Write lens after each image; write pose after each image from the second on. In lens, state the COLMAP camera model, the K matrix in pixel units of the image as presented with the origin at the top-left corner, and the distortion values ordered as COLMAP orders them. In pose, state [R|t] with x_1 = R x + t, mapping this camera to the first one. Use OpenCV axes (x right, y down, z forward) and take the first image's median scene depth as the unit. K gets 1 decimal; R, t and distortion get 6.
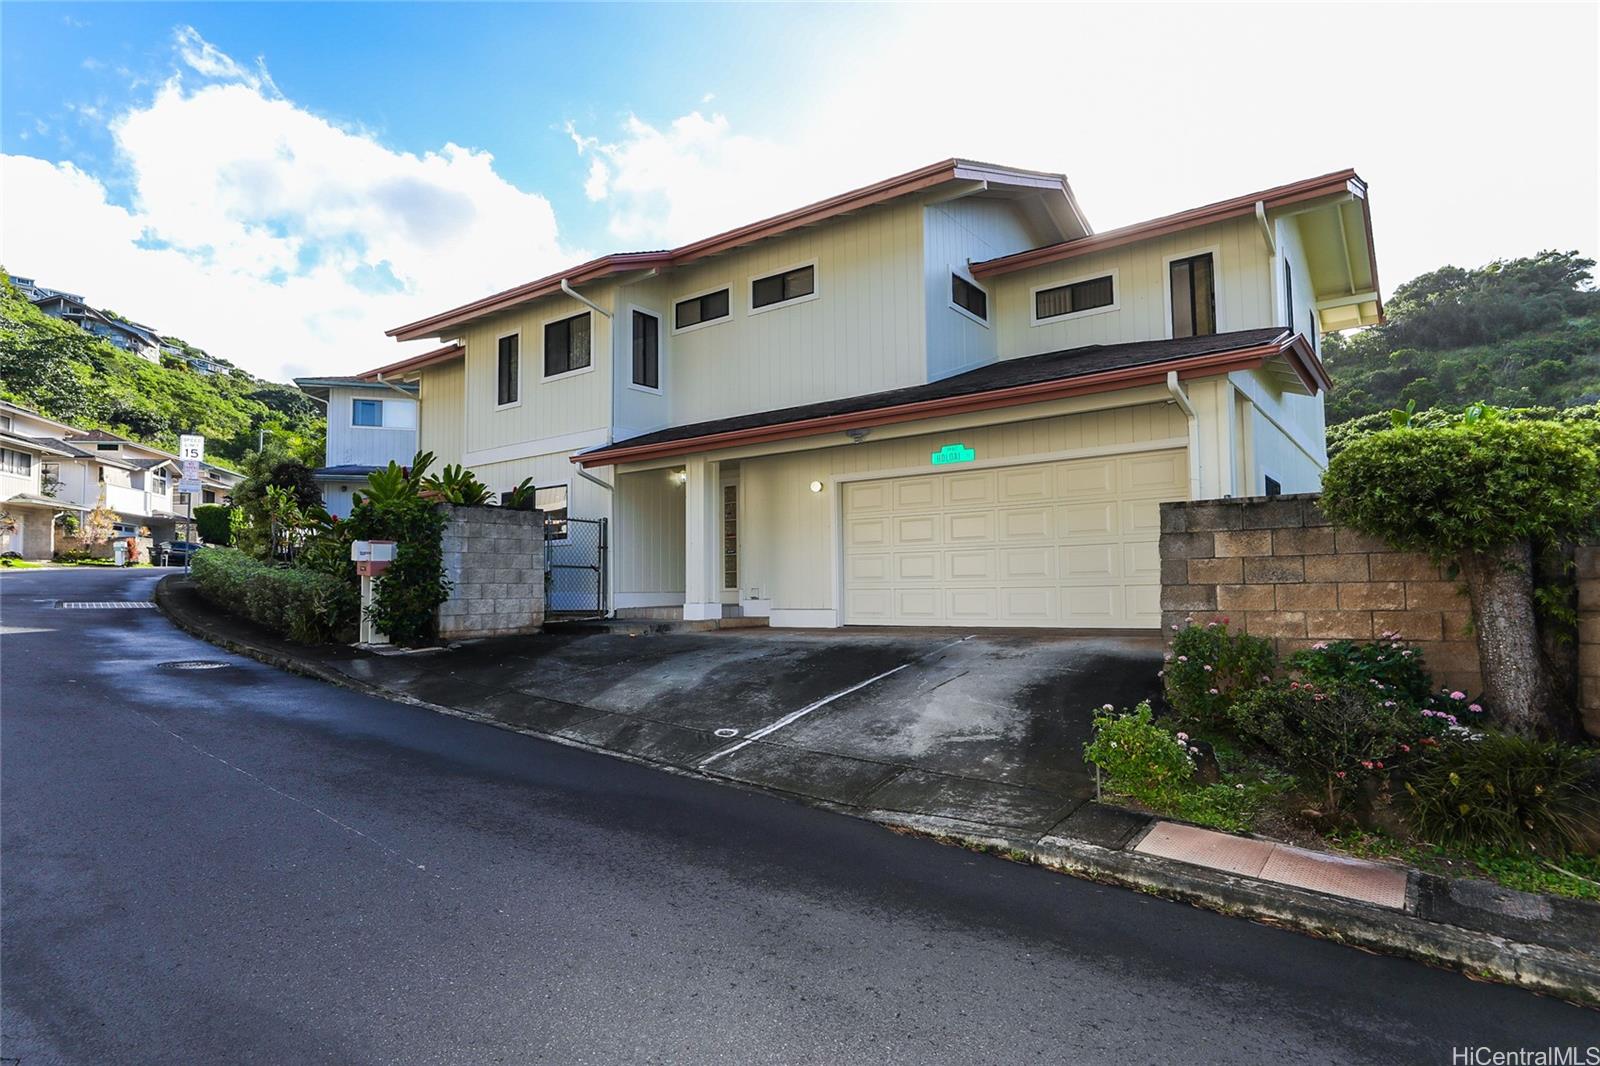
lens RADIAL K [[863.3, 0, 802.7], [0, 863.3, 533.4], [0, 0, 1]] dist [-0.015470, 0.001599]
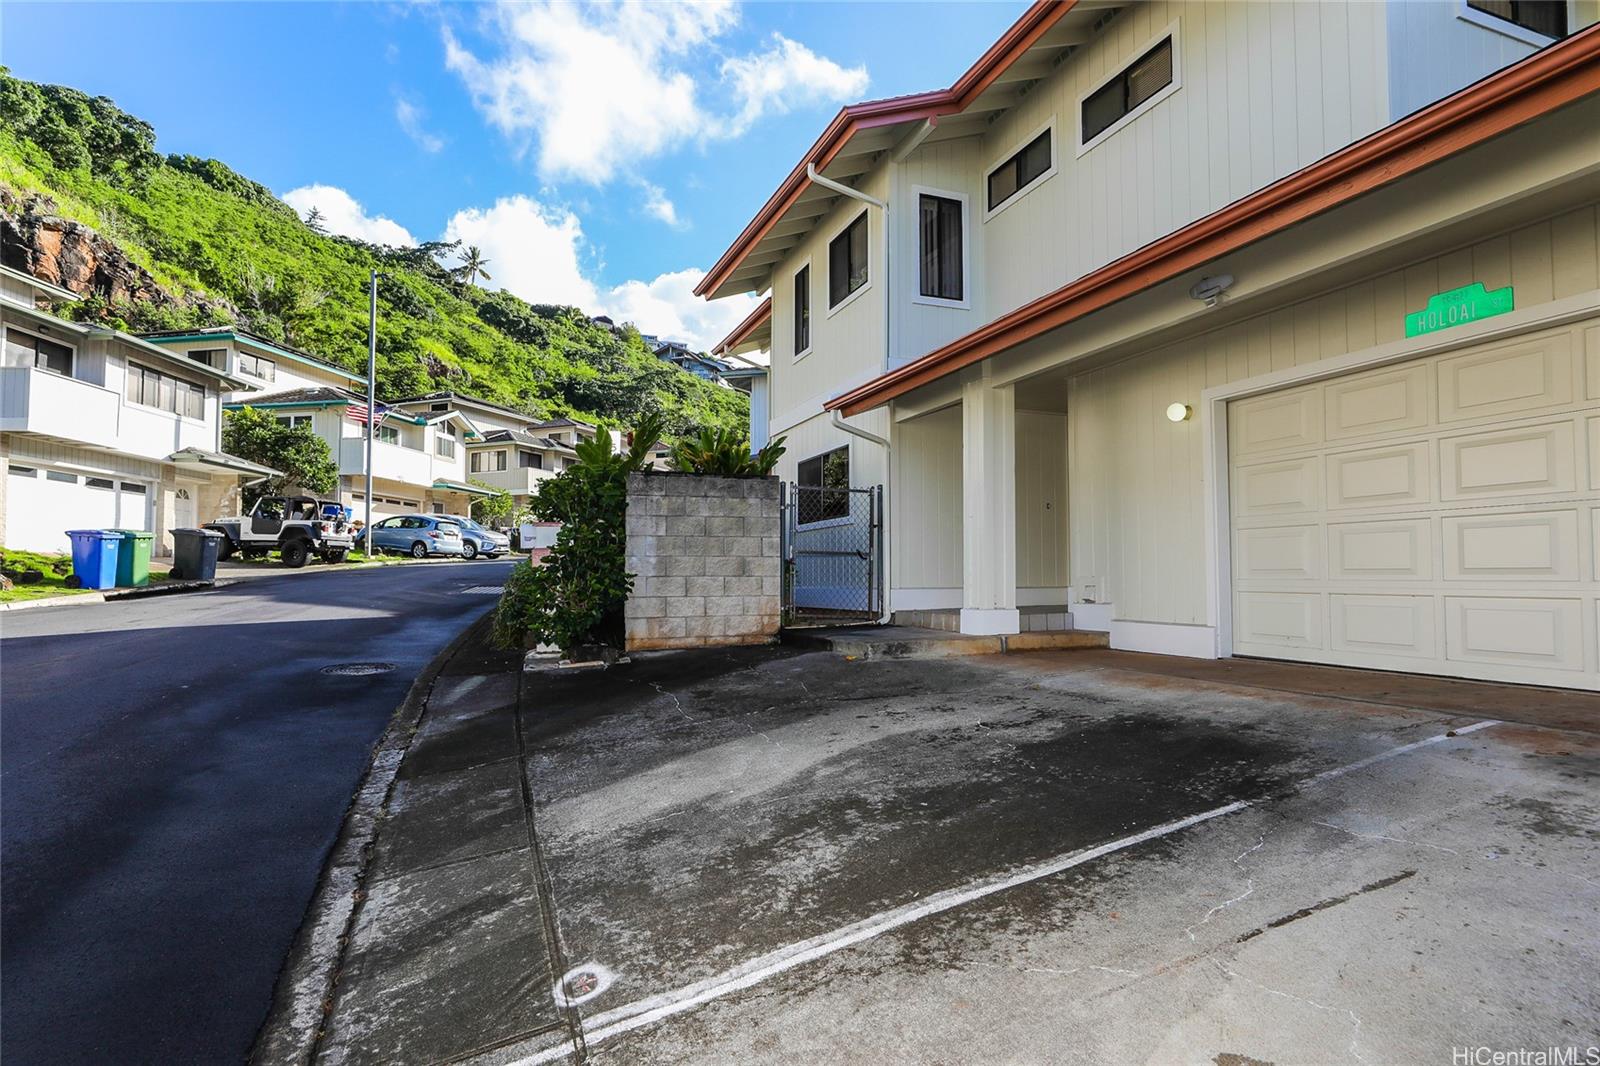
lens RADIAL K [[863.3, 0, 800.5], [0, 863.3, 533.6], [0, 0, 1]] dist [-0.015470, 0.001599]
pose [[0.847503, -0.017265, -0.530510, 0.105158], [0.028495, 0.999509, 0.012993, 0.012497], [0.530025, -0.026129, 0.847579, 0.375324]]
